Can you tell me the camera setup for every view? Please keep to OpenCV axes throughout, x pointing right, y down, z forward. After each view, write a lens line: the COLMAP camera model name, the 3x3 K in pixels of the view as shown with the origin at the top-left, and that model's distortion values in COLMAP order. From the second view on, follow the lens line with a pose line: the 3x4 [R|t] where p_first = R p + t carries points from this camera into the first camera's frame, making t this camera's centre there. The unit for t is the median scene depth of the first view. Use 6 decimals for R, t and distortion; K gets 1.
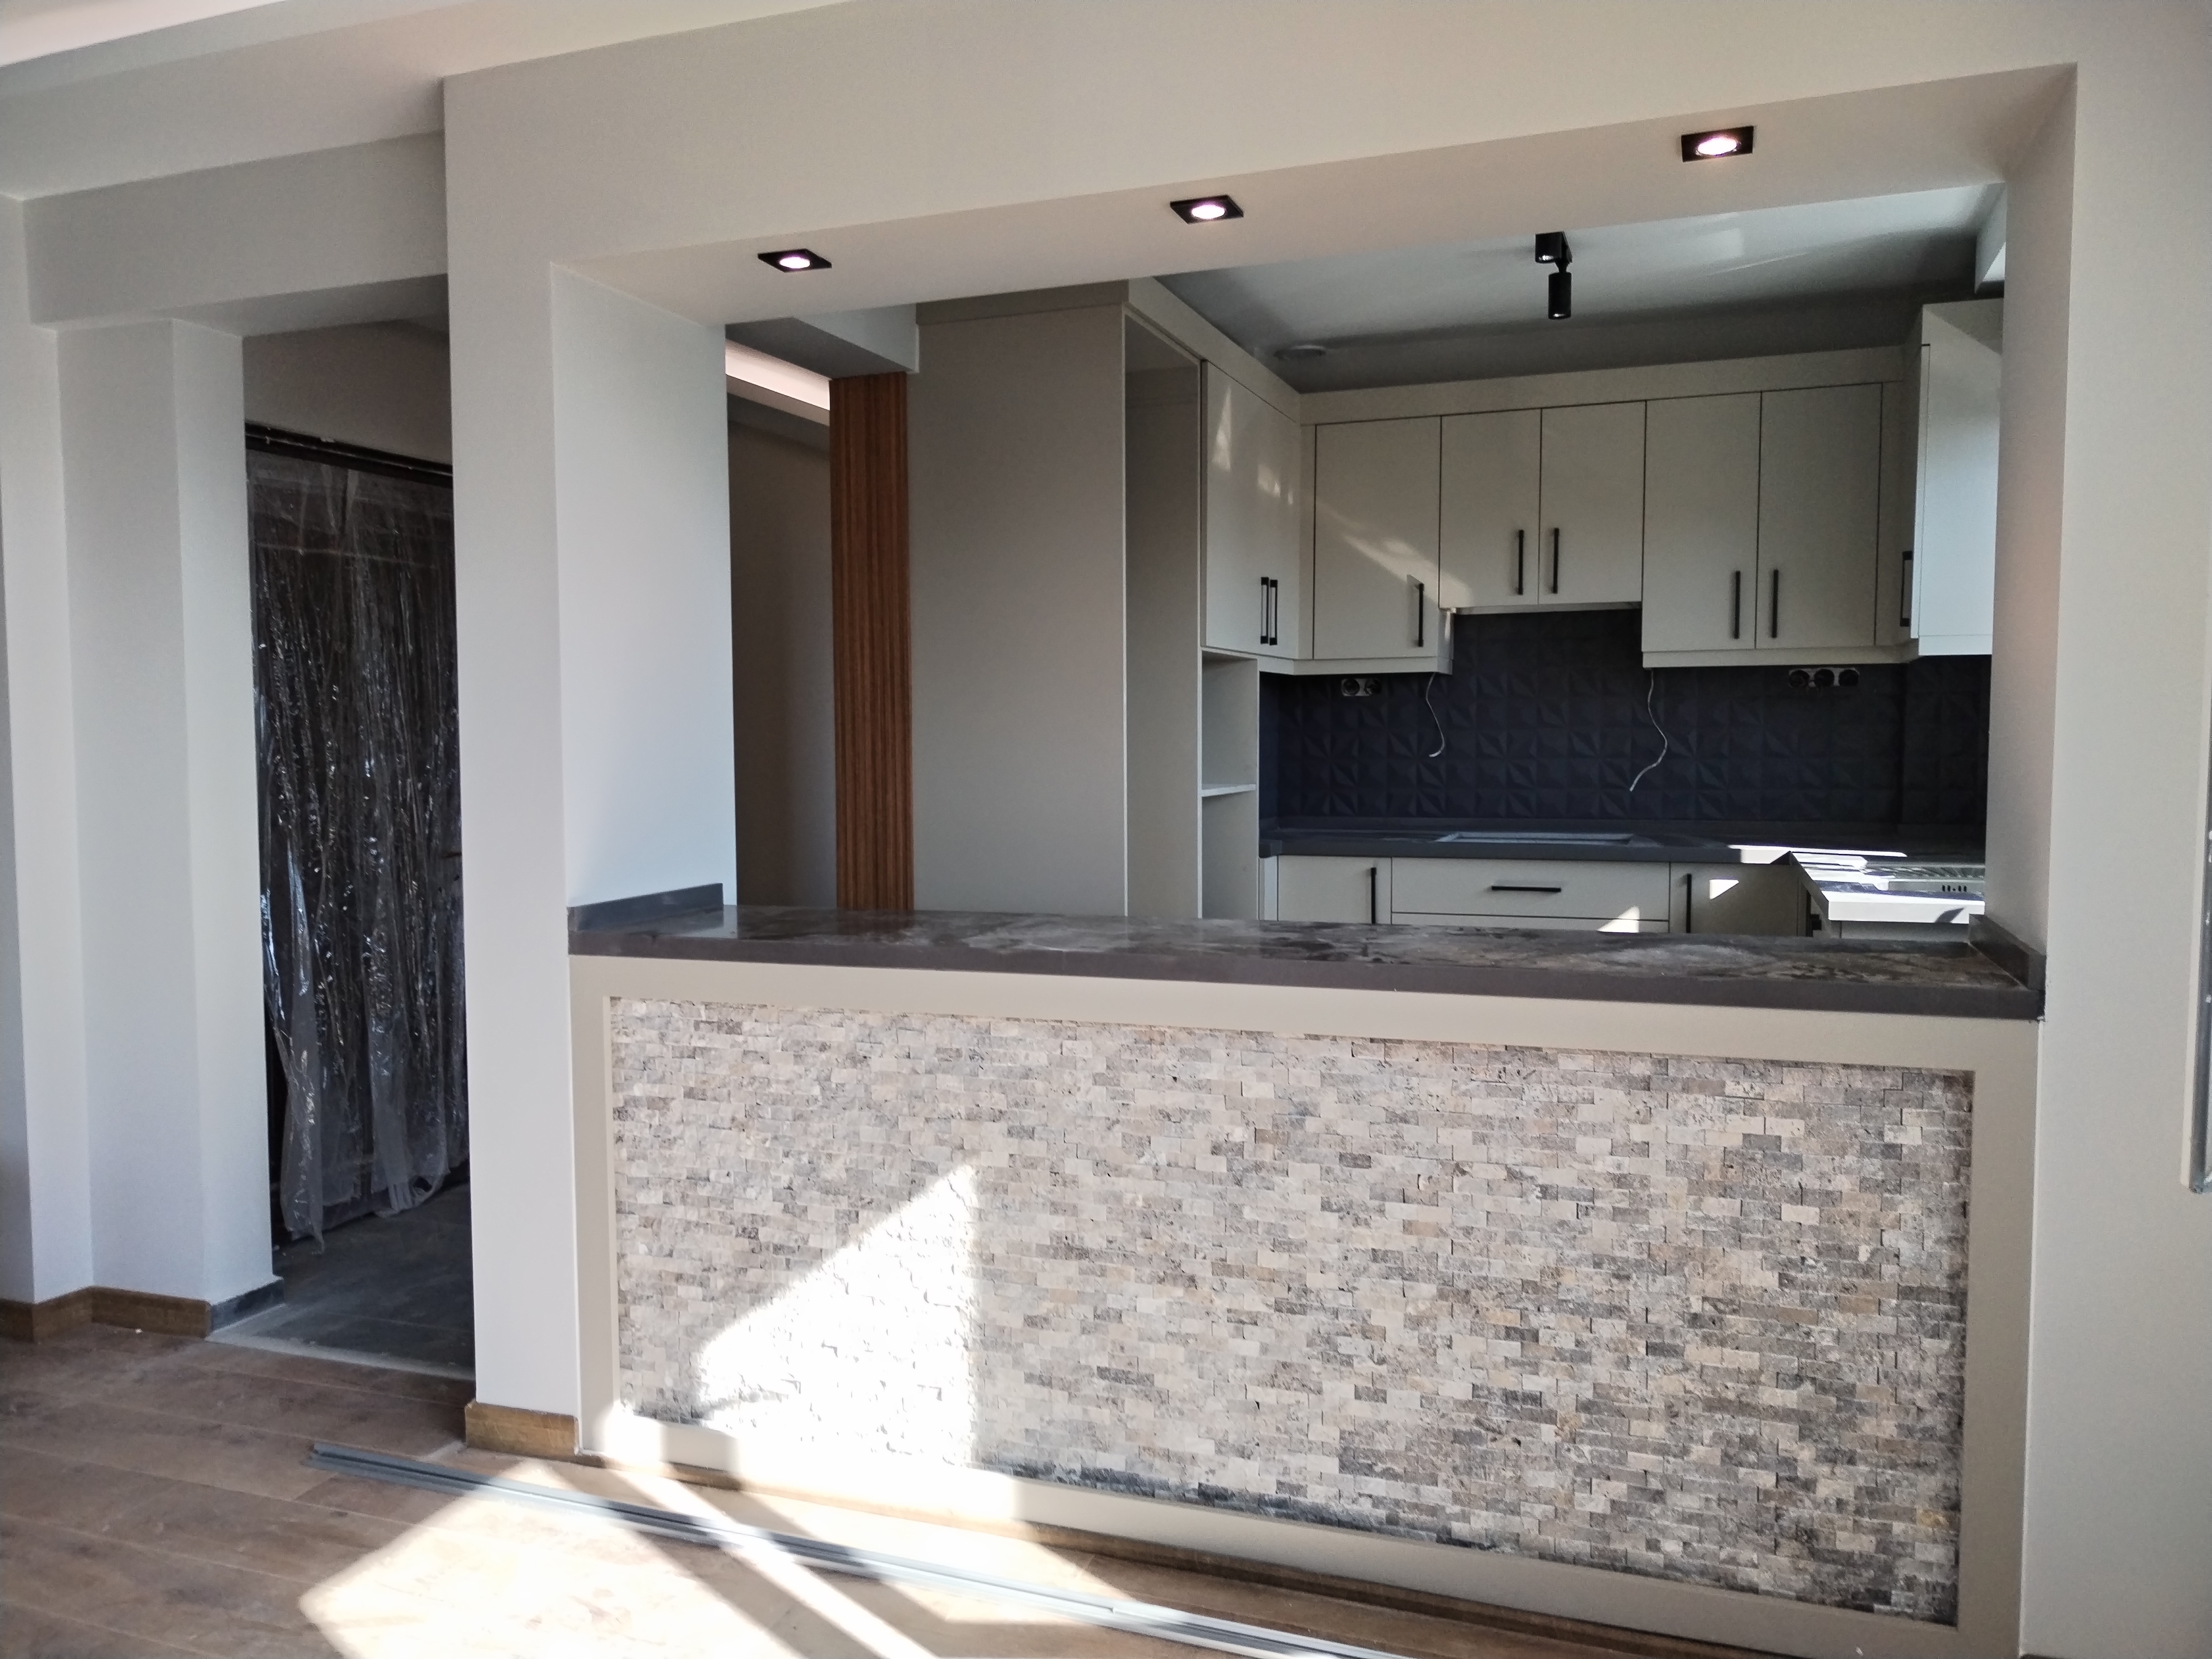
lens RADIAL K [[1643.4, 0, 1024.7], [0, 1643.4, 832.5], [0, 0, 1]] dist [0.026612, -0.027428]
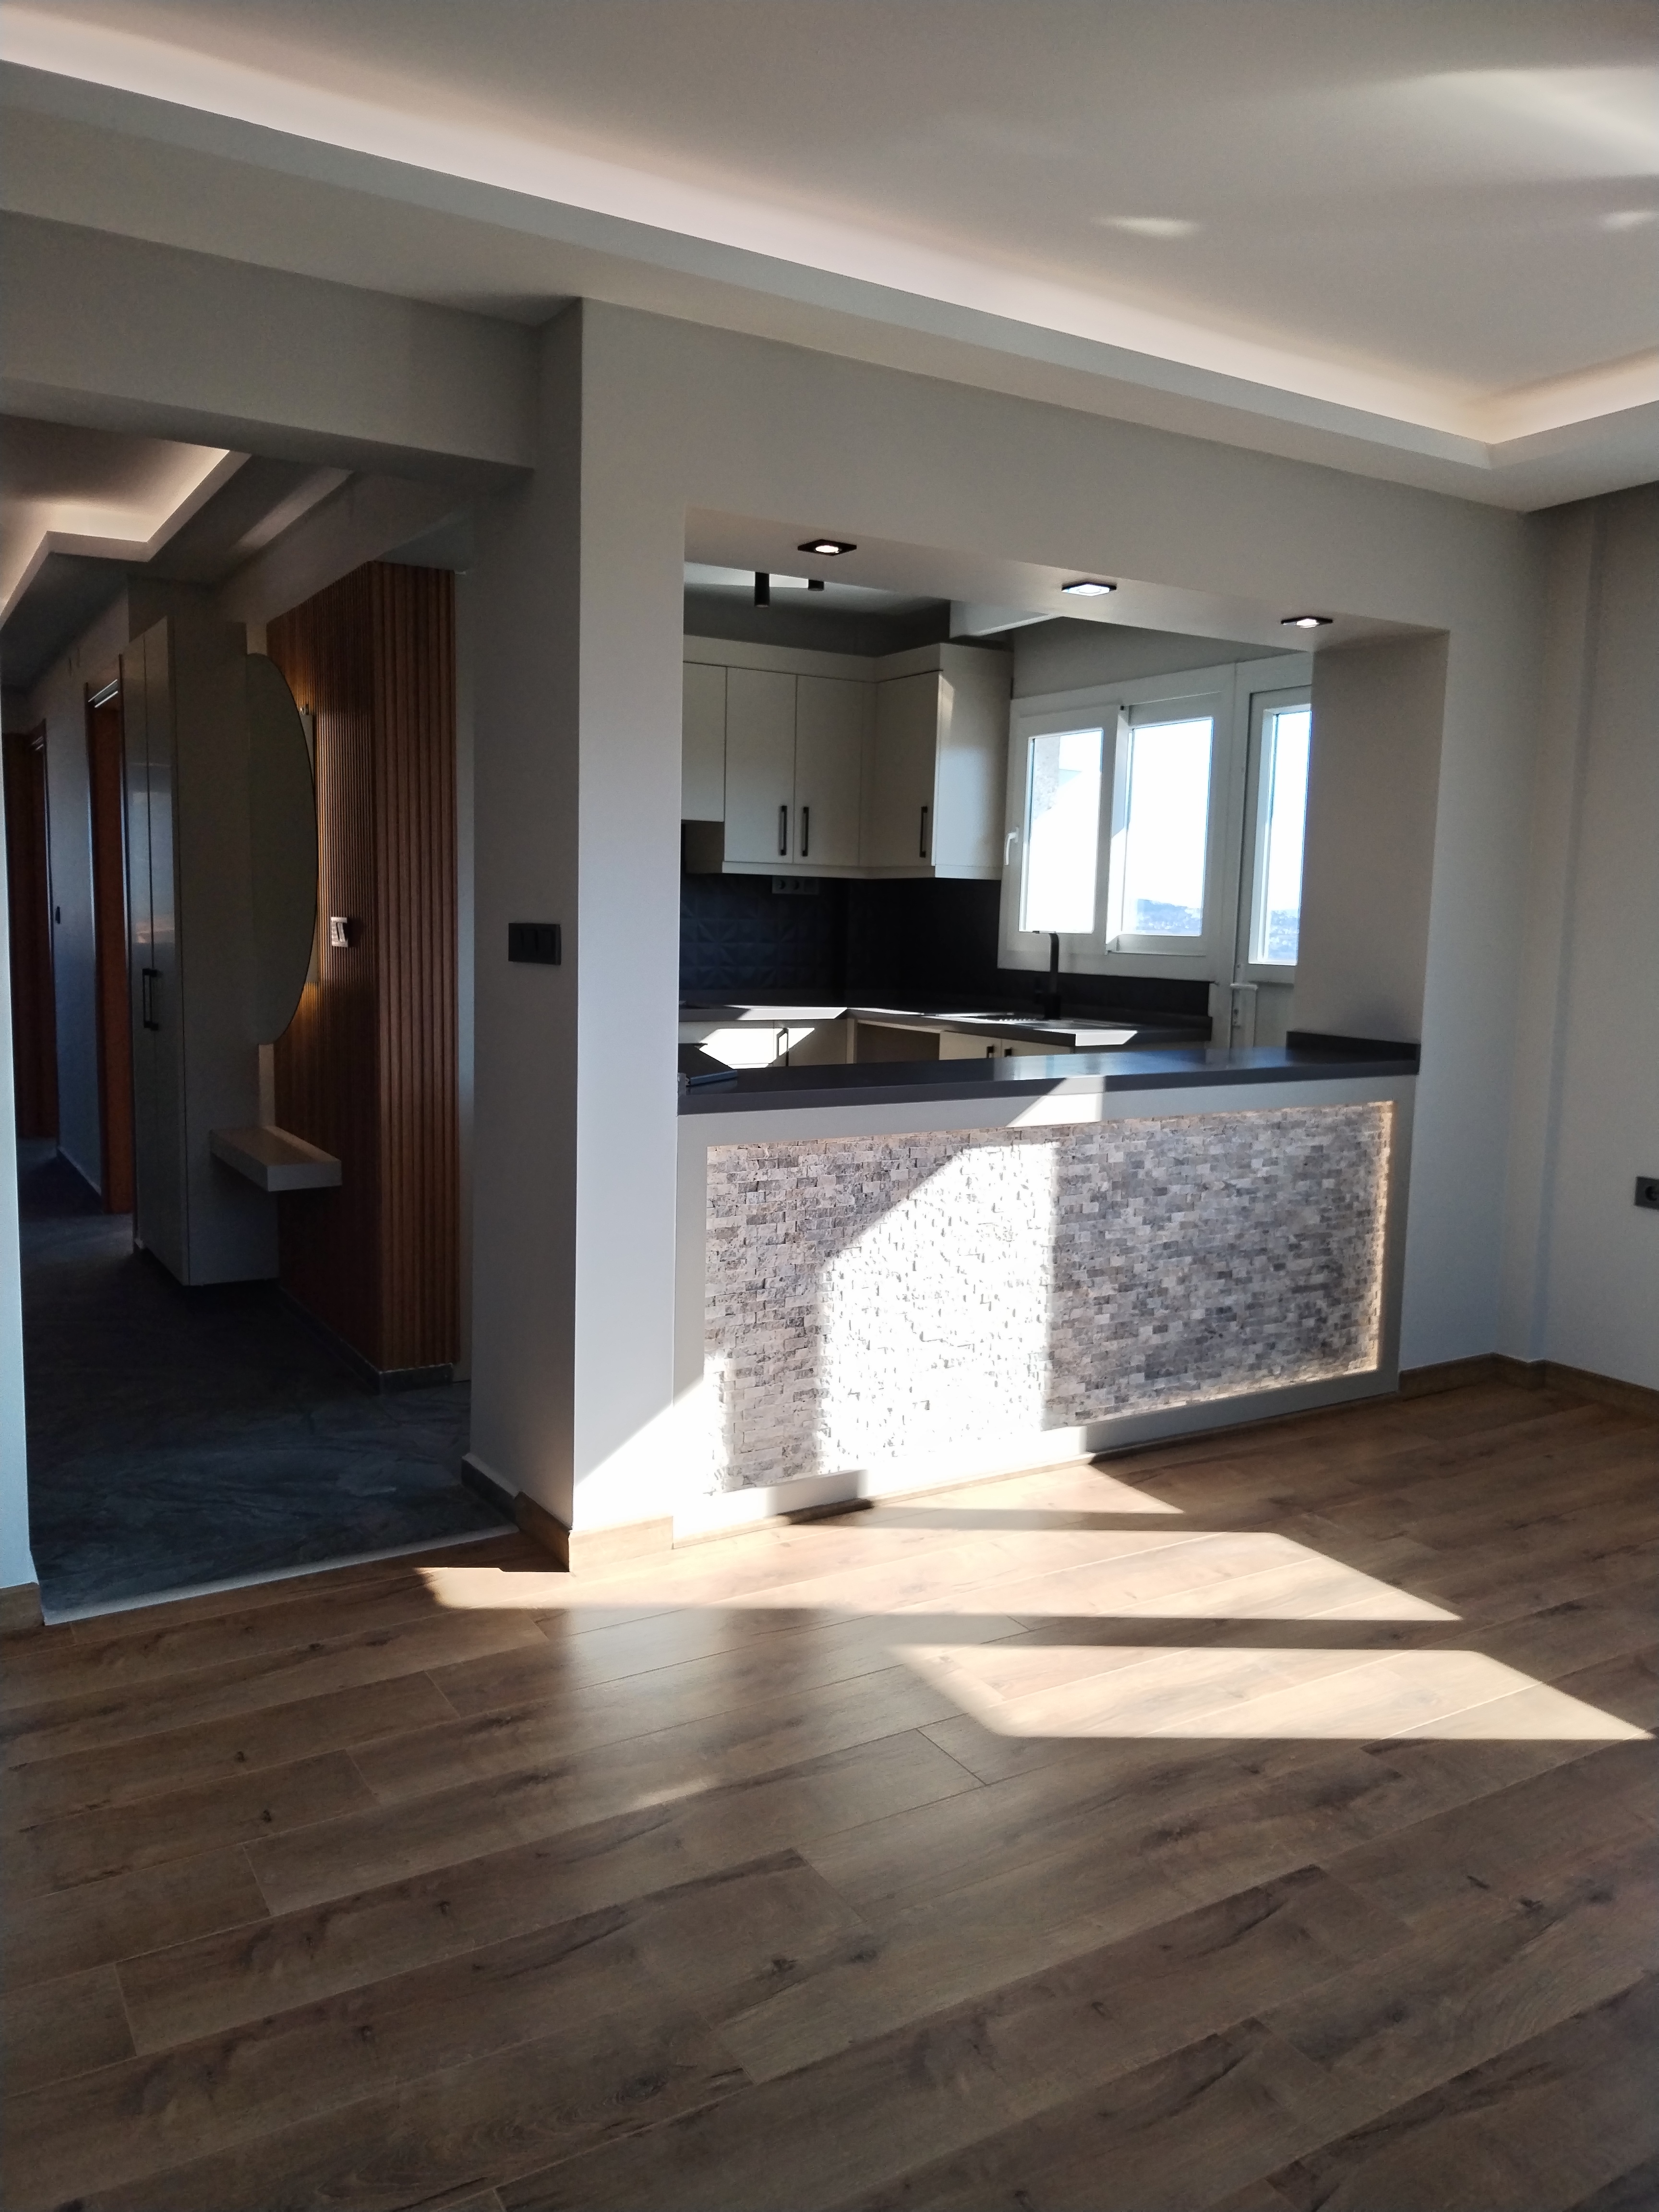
lens RADIAL K [[1643.4, 0, 814.7], [0, 1643.4, 1123.2], [0, 0, 1]] dist [0.026612, -0.027428]
pose [[0.622724, -0.079676, 0.778374, -1.130342], [0.025029, 0.996321, 0.081962, -0.012327], [-0.782041, -0.031558, 0.622427, 0.208590]]
